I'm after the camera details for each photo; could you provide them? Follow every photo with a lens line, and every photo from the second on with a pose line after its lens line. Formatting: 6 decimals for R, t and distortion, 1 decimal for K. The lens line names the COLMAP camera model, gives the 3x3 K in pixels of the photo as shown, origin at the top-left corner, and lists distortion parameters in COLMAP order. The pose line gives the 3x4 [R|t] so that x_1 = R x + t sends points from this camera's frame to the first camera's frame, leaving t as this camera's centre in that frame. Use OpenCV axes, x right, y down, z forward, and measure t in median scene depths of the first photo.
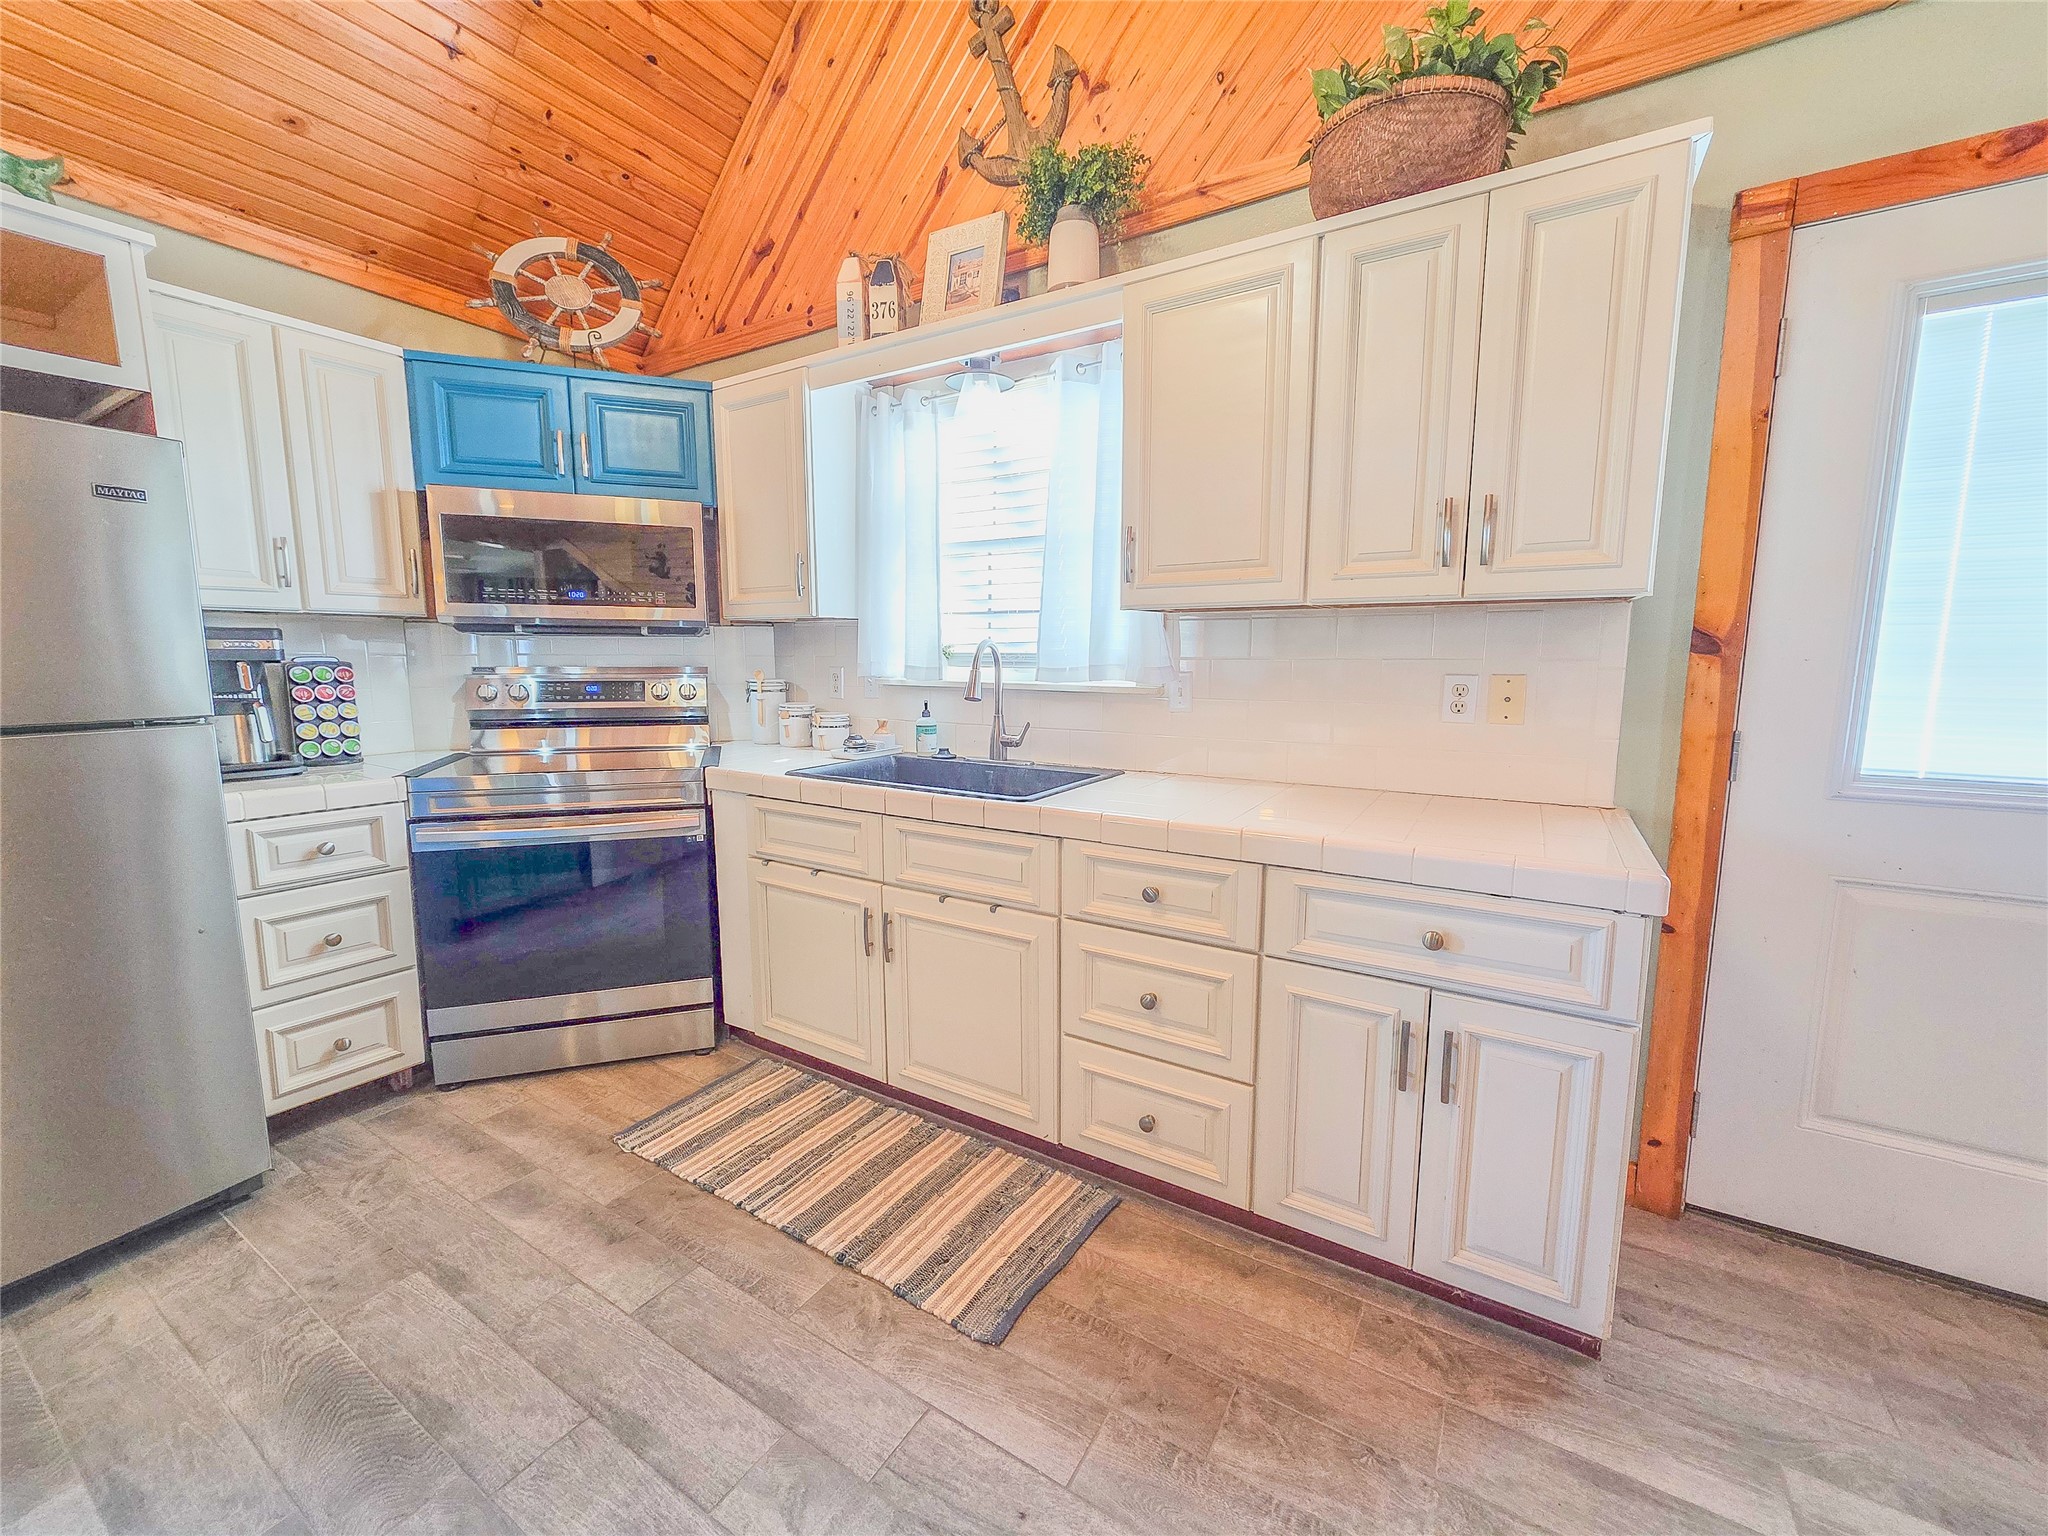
lens RADIAL K [[815.9, 0, 1028.0], [0, 815.9, 757.9], [0, 0, 1]] dist [0.004944, -0.000850]
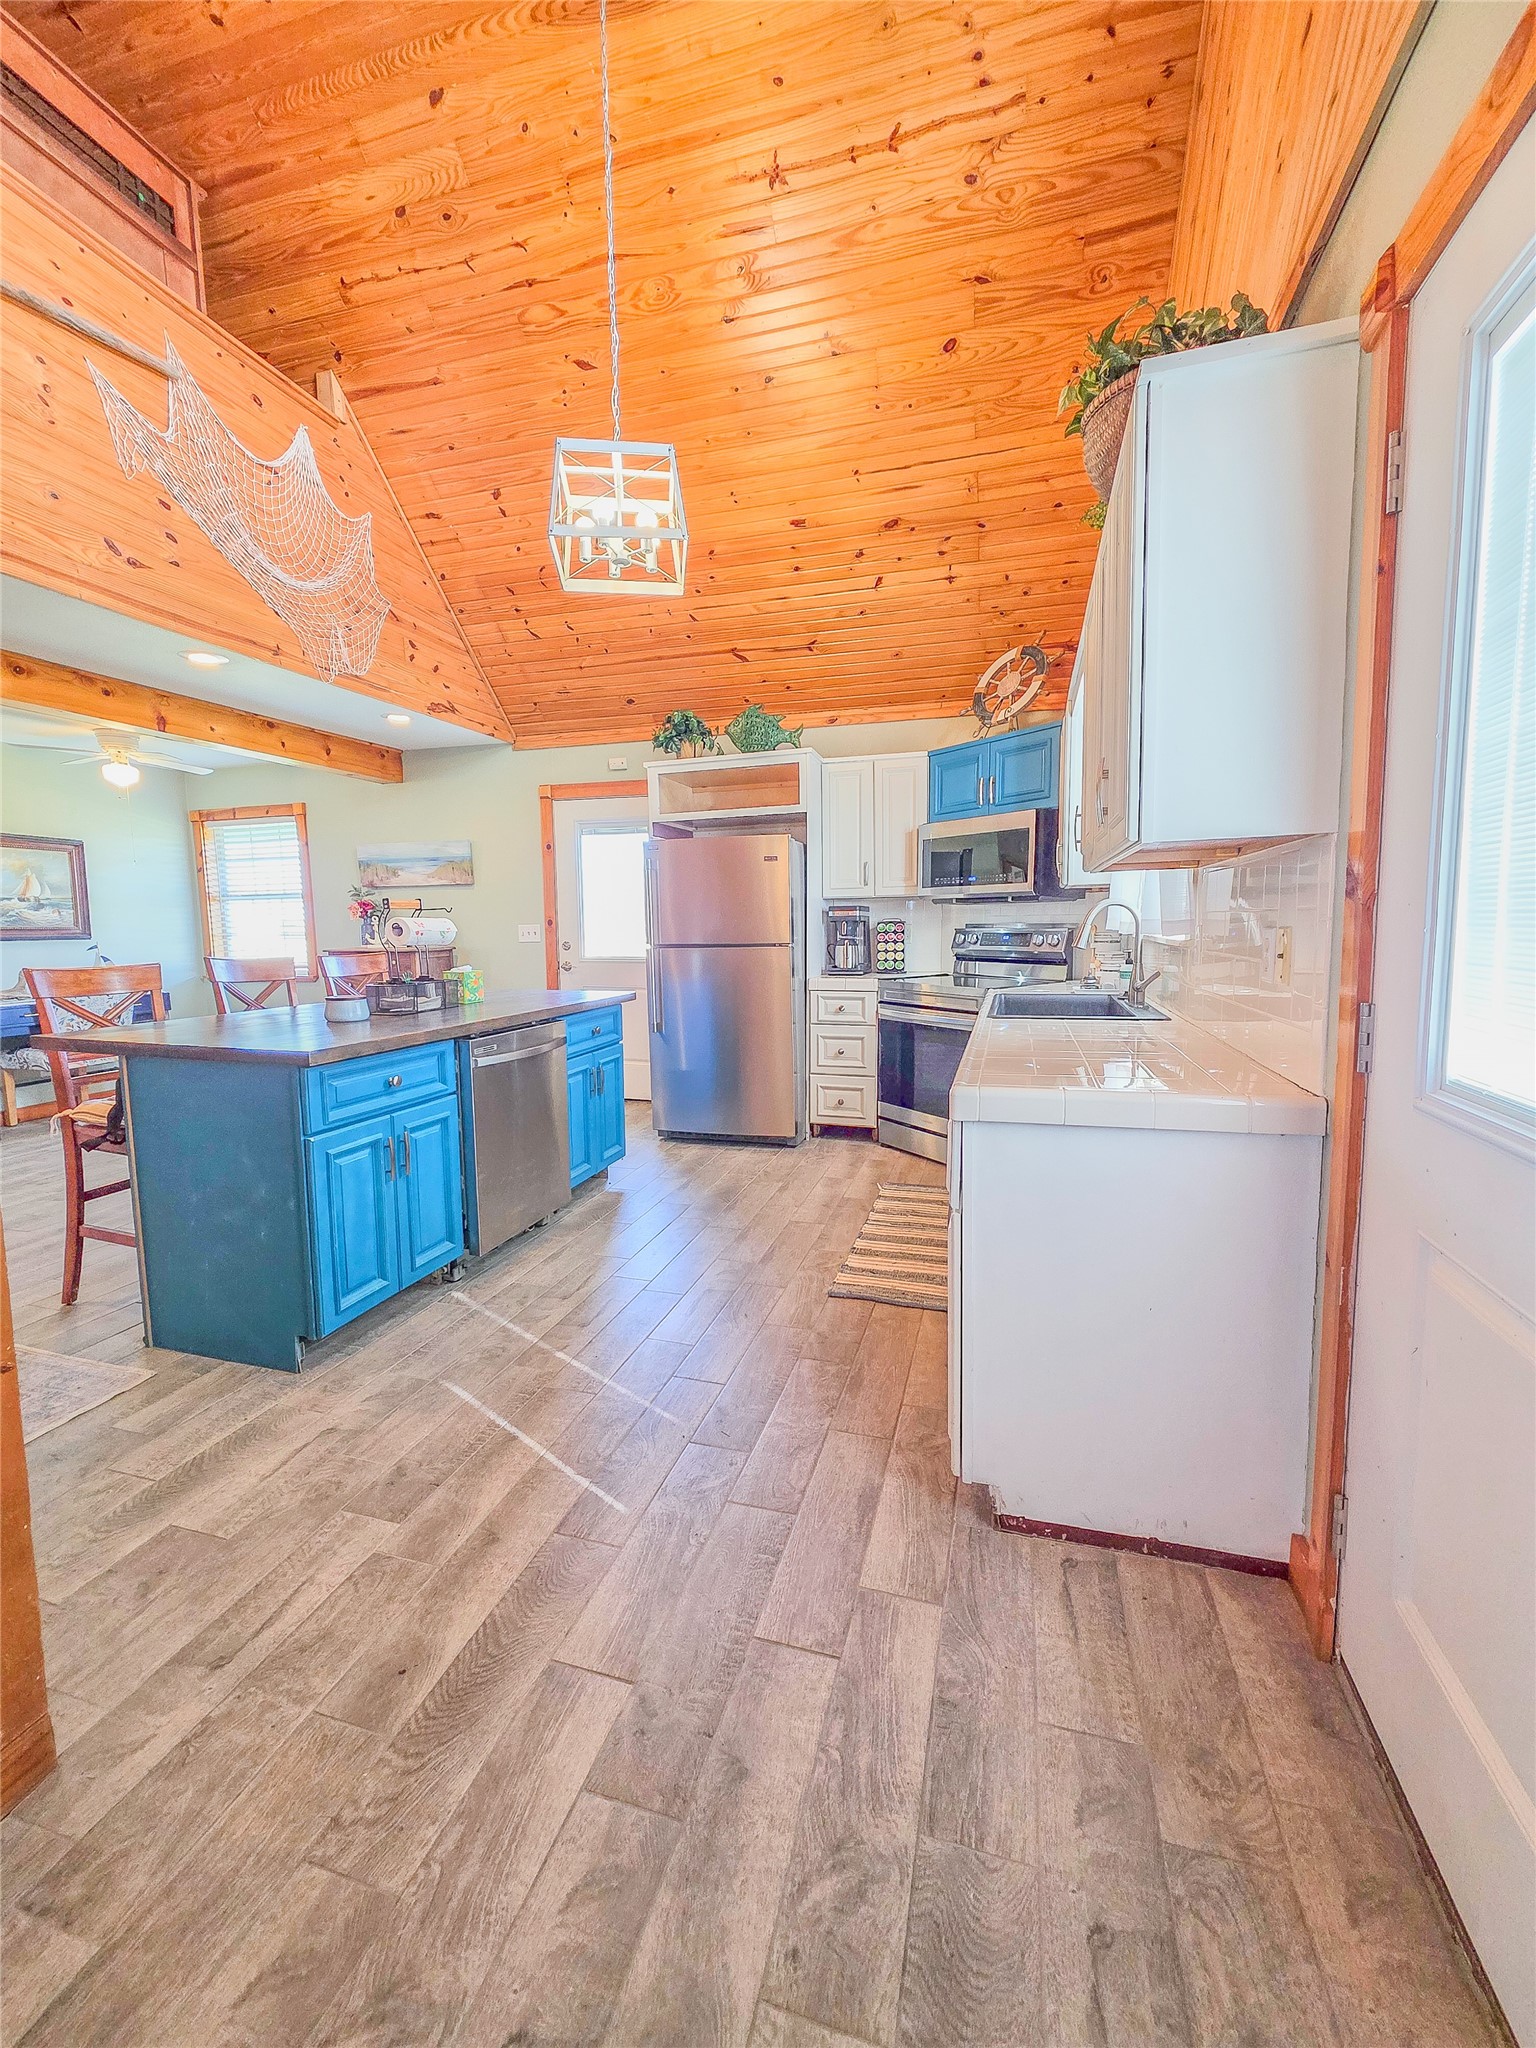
lens RADIAL K [[815.9, 0, 778.8], [0, 815.9, 1024.8], [0, 0, 1]] dist [0.004944, -0.000850]
pose [[0.272298, 0.114880, -0.955331, 1.076738], [-0.107461, 0.990267, 0.088452, -0.016782], [0.956194, 0.078575, 0.281993, 0.226813]]
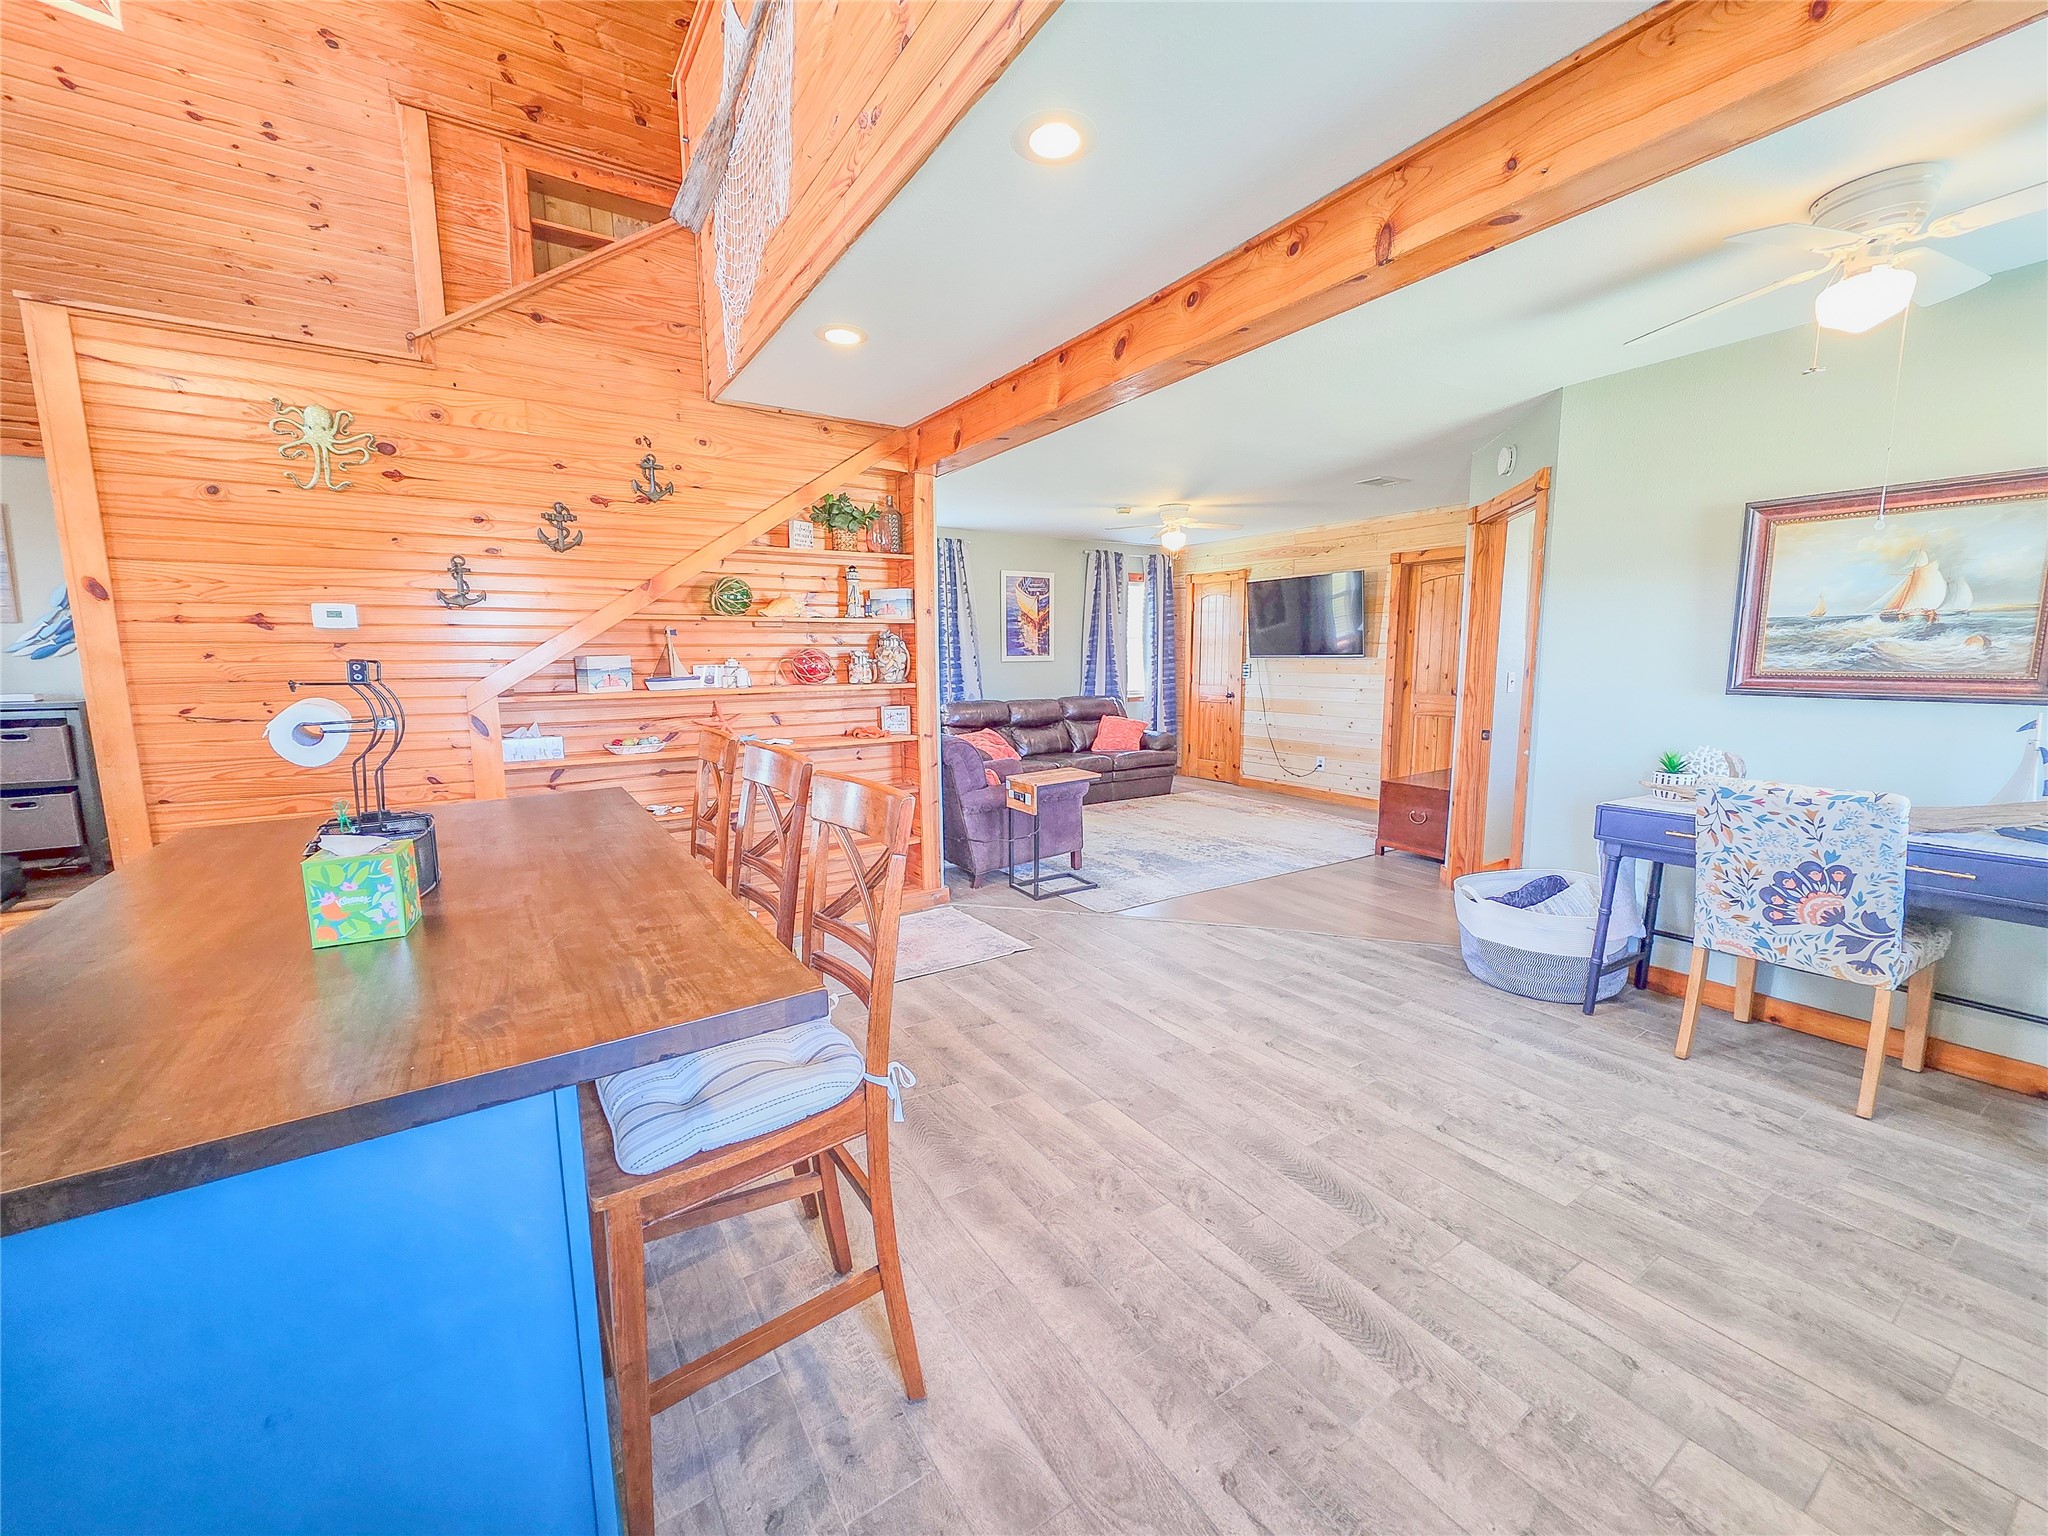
lens RADIAL K [[815.9, 0, 1019.0], [0, 815.9, 761.5], [0, 0, 1]] dist [0.004944, -0.000850]
pose [[-0.904427, -0.050068, 0.423681, -1.203803], [0.058797, 0.968985, 0.240022, -0.085833], [-0.422558, 0.241993, -0.873432, 0.371679]]
